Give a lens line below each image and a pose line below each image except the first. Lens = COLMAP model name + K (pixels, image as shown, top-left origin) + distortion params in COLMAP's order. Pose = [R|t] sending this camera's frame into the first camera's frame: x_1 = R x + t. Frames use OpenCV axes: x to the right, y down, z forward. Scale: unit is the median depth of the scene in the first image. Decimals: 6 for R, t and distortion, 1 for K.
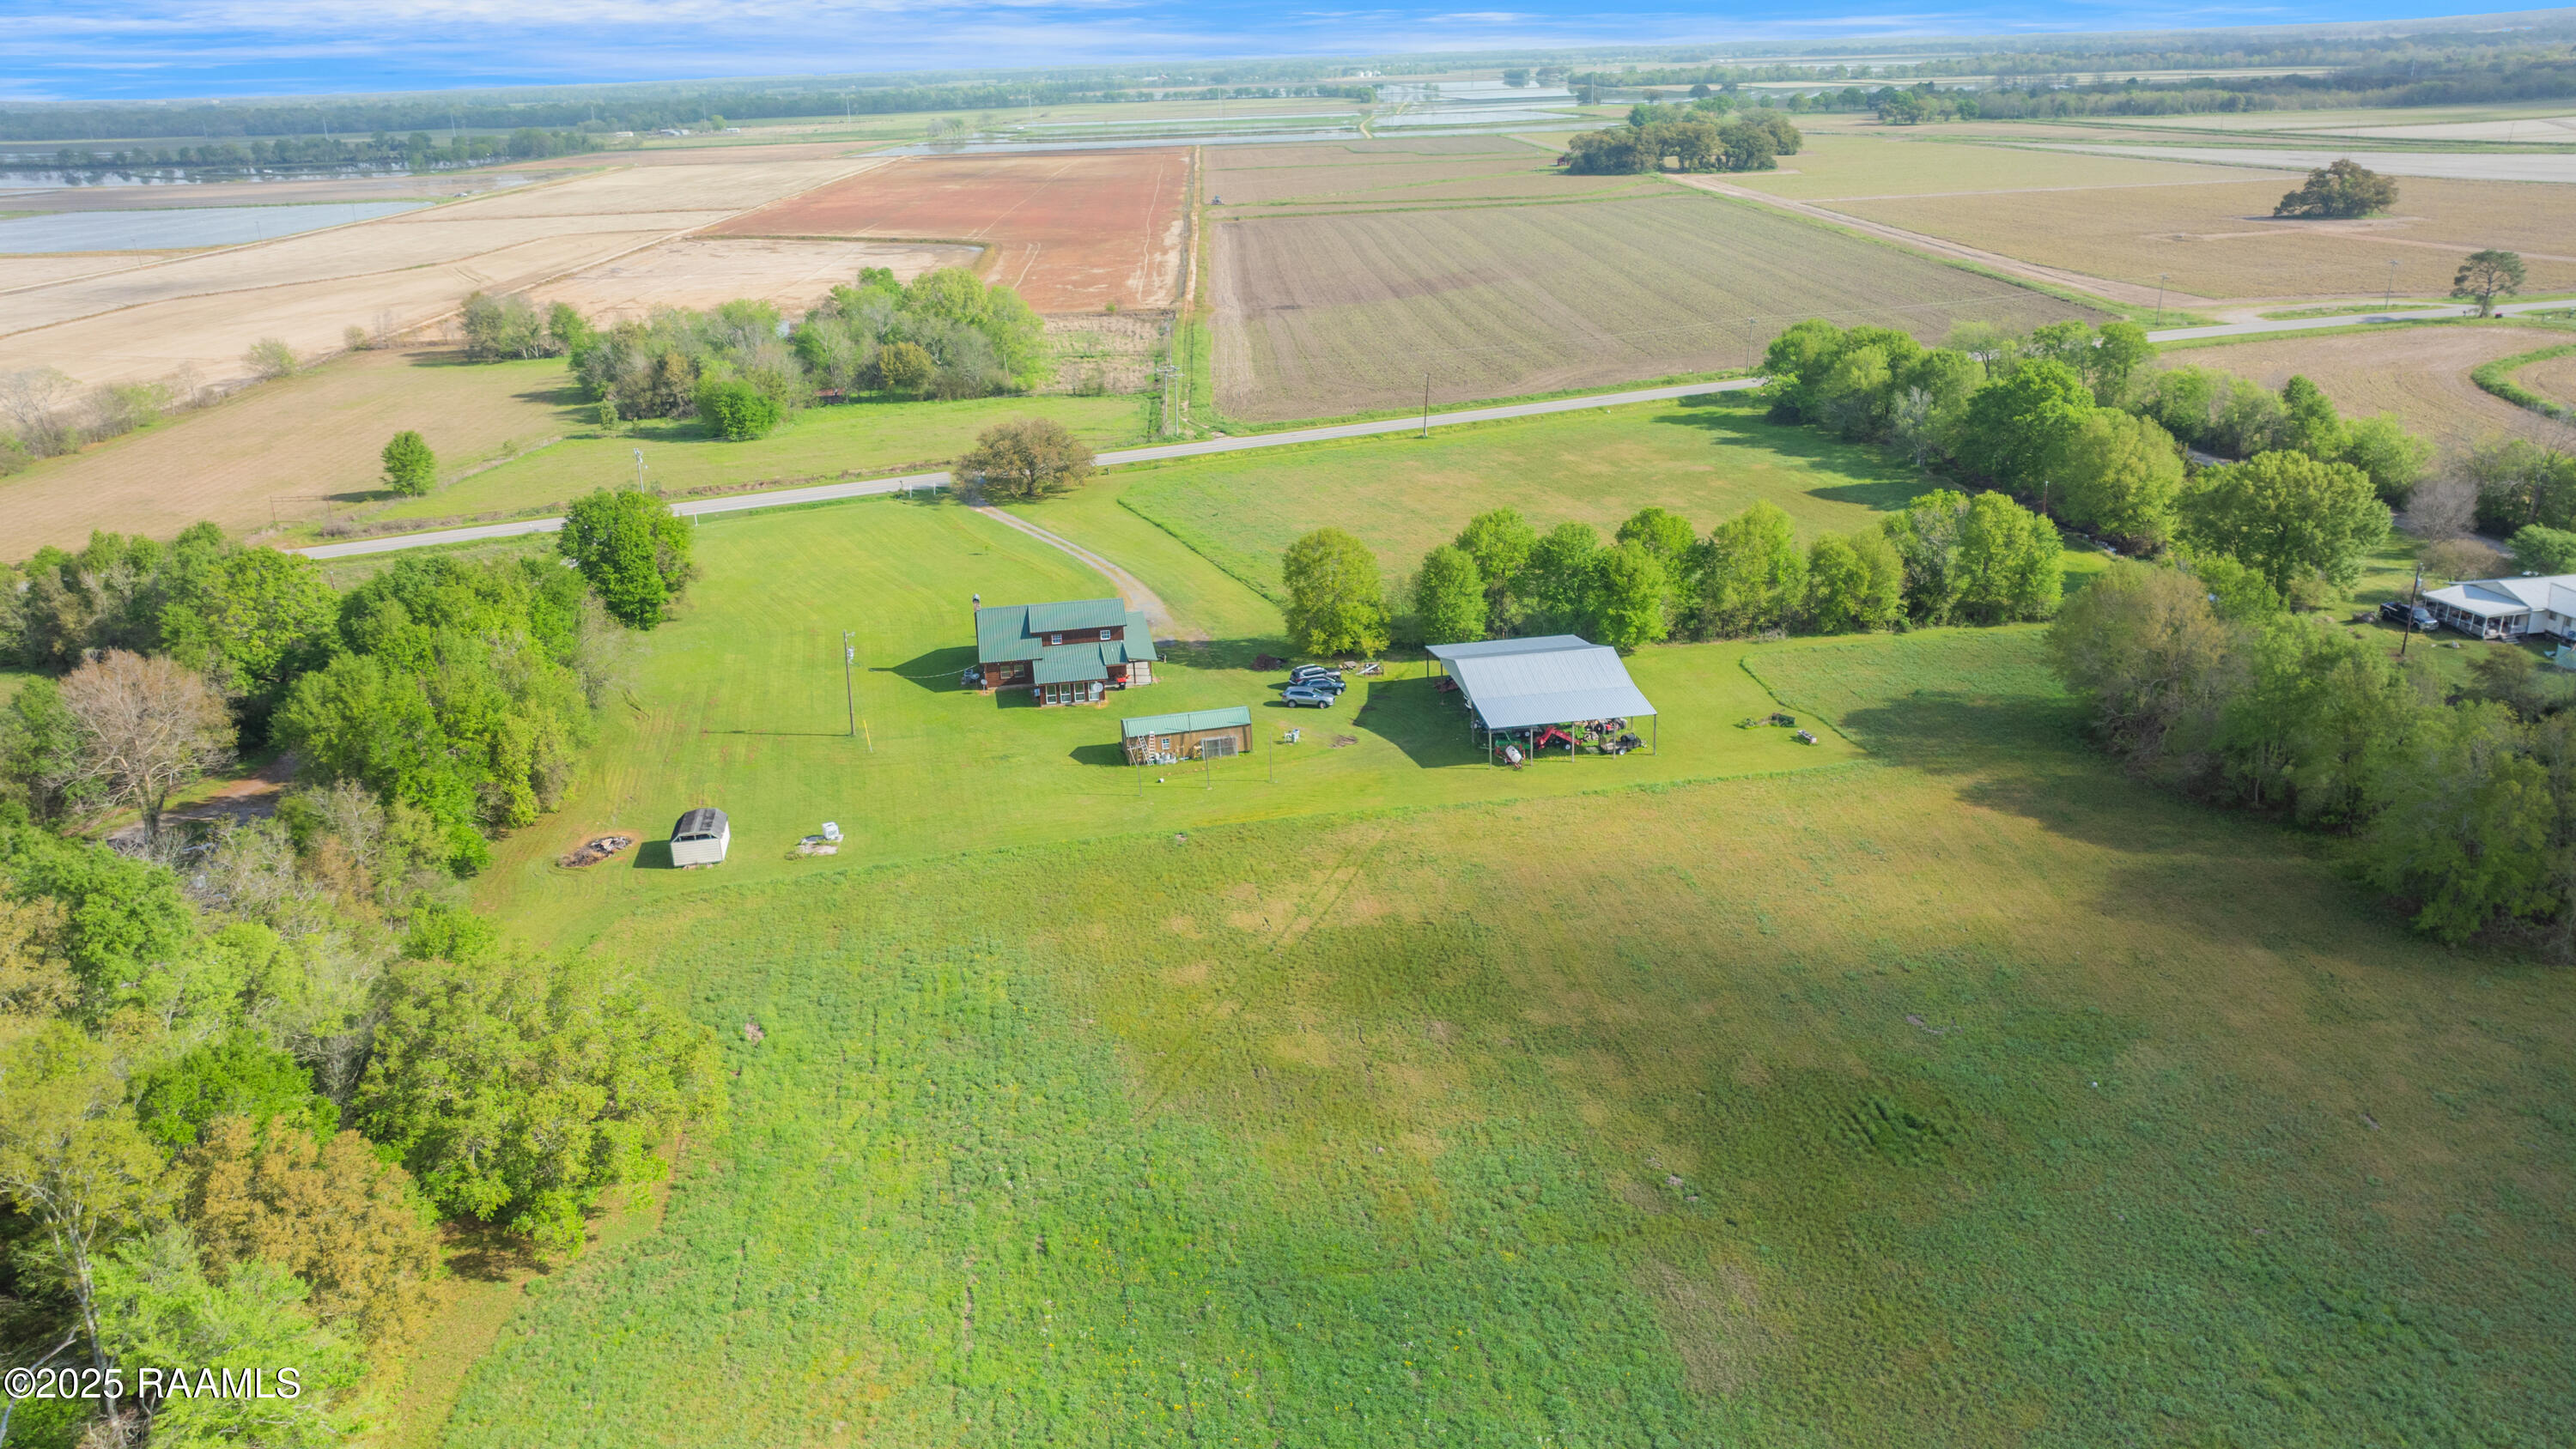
lens RADIAL K [[1899.0, 0, 1288.0], [0, 1899.0, 724.5], [0, 0, 1]] dist [-0.018674, 0.044538]
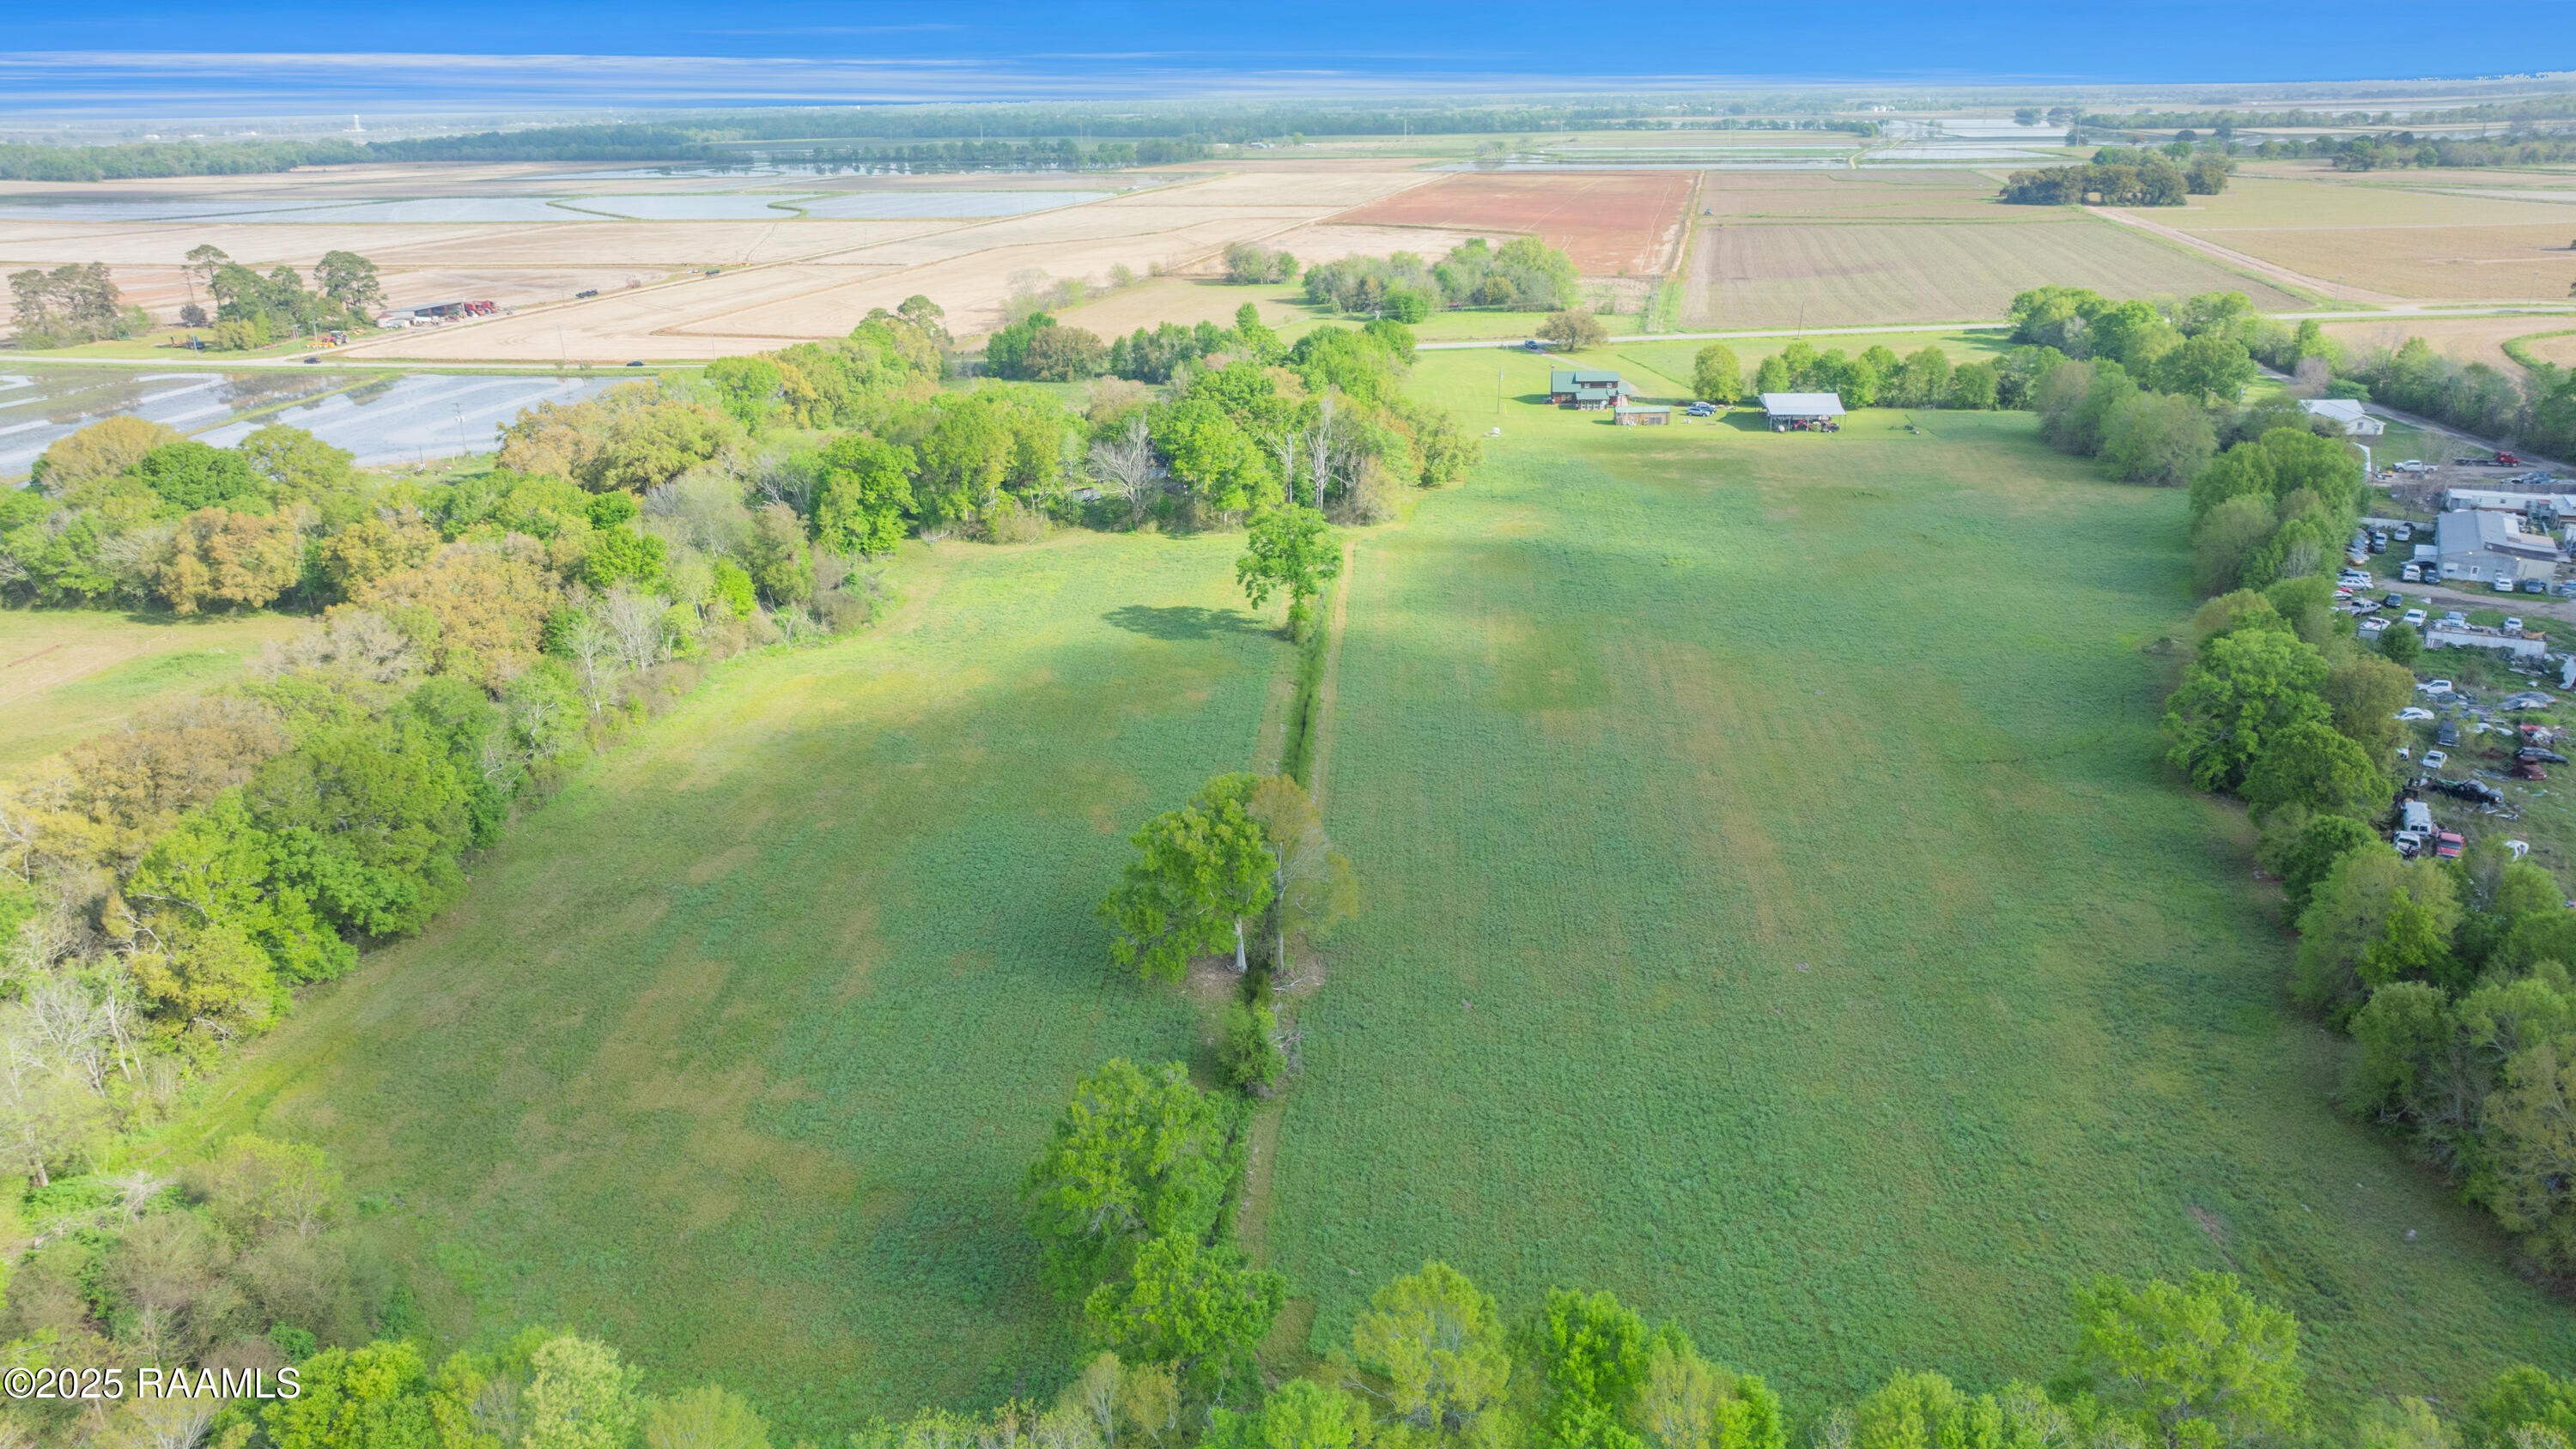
lens RADIAL K [[1899.0, 0, 1288.0], [0, 1899.0, 724.5], [0, 0, 1]] dist [-0.018674, 0.044538]
pose [[0.966156, 0.101867, -0.236992, 0.046815], [-0.104246, 0.994548, 0.002503, 0.168008], [0.235955, 0.022287, 0.971508, -0.543931]]
